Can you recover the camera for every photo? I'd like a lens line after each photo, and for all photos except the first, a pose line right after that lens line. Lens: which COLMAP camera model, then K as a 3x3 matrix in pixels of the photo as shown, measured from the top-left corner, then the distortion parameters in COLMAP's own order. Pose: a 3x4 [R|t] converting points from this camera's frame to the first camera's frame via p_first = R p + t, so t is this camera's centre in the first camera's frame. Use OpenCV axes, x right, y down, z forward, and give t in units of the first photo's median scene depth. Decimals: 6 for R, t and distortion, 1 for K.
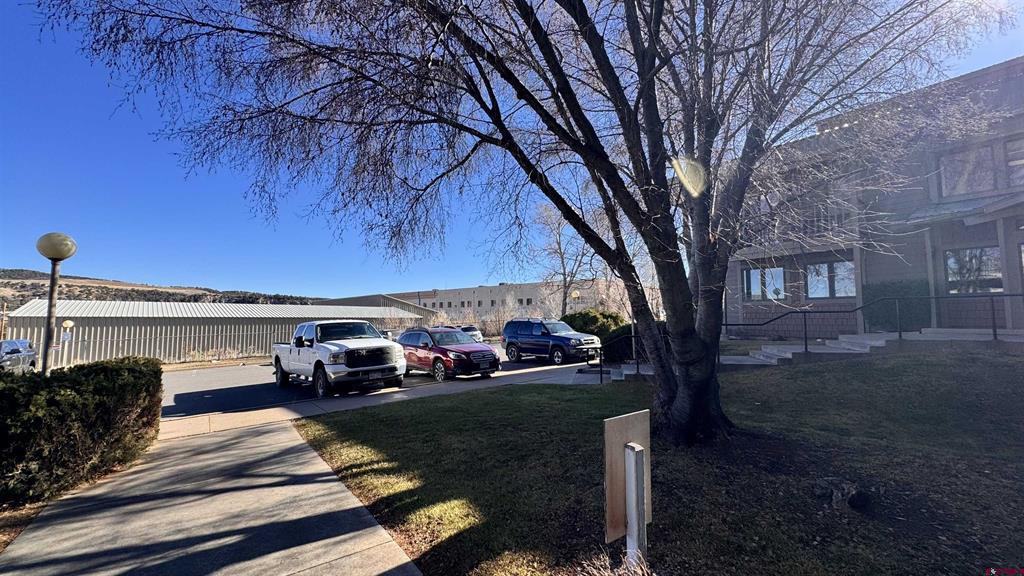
lens RADIAL K [[407.4, 0, 512.5], [0, 407.4, 286.8], [0, 0, 1]] dist [-0.000534, 0.000336]
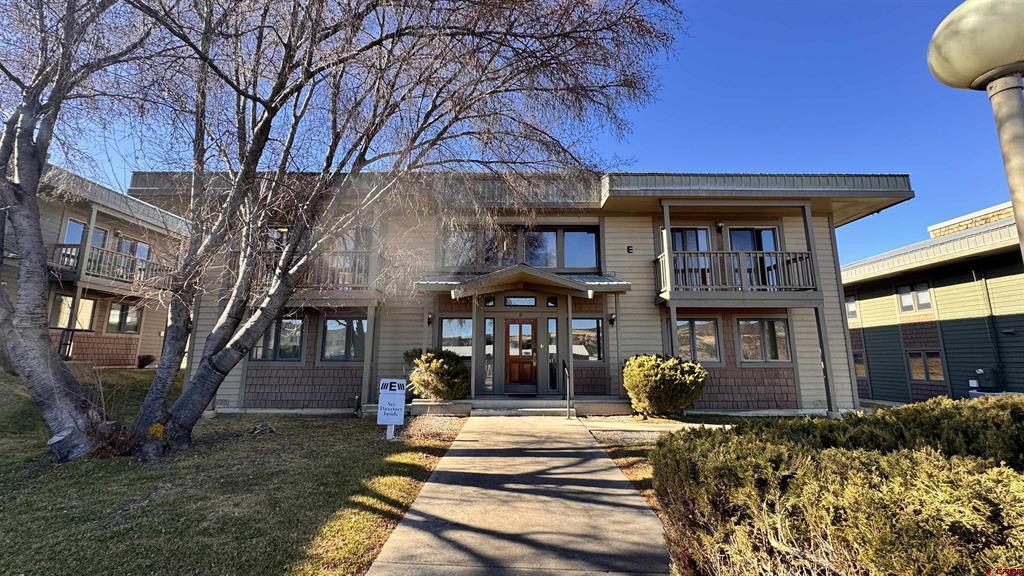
lens RADIAL K [[407.4, 0, 512.5], [0, 407.4, 286.8], [0, 0, 1]] dist [-0.000534, 0.000336]
pose [[-0.803807, 0.114348, 0.583798, -0.941675], [-0.032981, 0.971277, -0.235653, 0.151817], [-0.593976, -0.208674, -0.776948, 1.317674]]
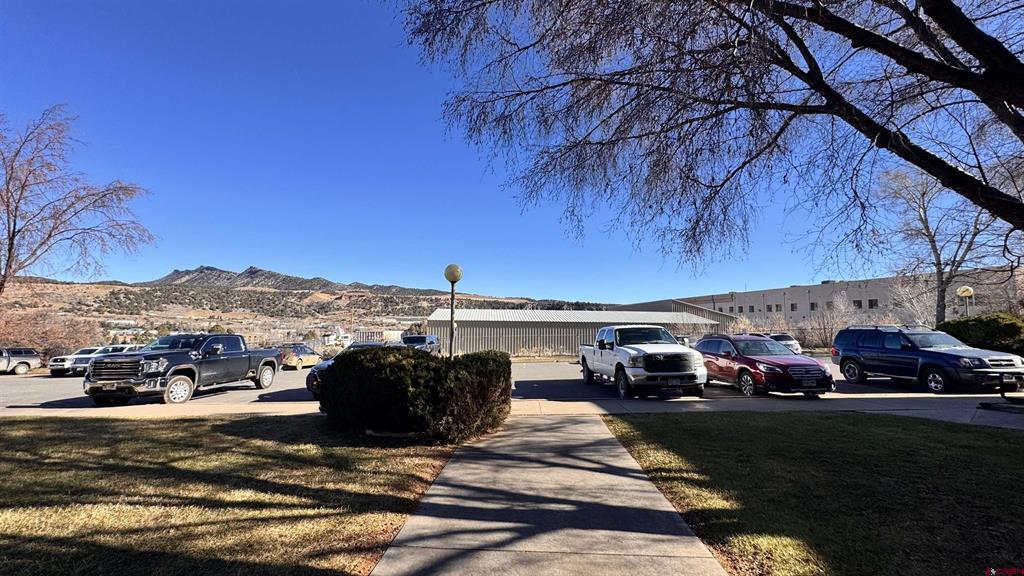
lens RADIAL K [[407.4, 0, 512.5], [0, 407.4, 286.8], [0, 0, 1]] dist [-0.000534, 0.000336]
pose [[0.776603, -0.046170, -0.628297, -0.017350], [0.038172, 0.998927, -0.026224, -0.002709], [0.628833, -0.003617, 0.777532, -0.020196]]
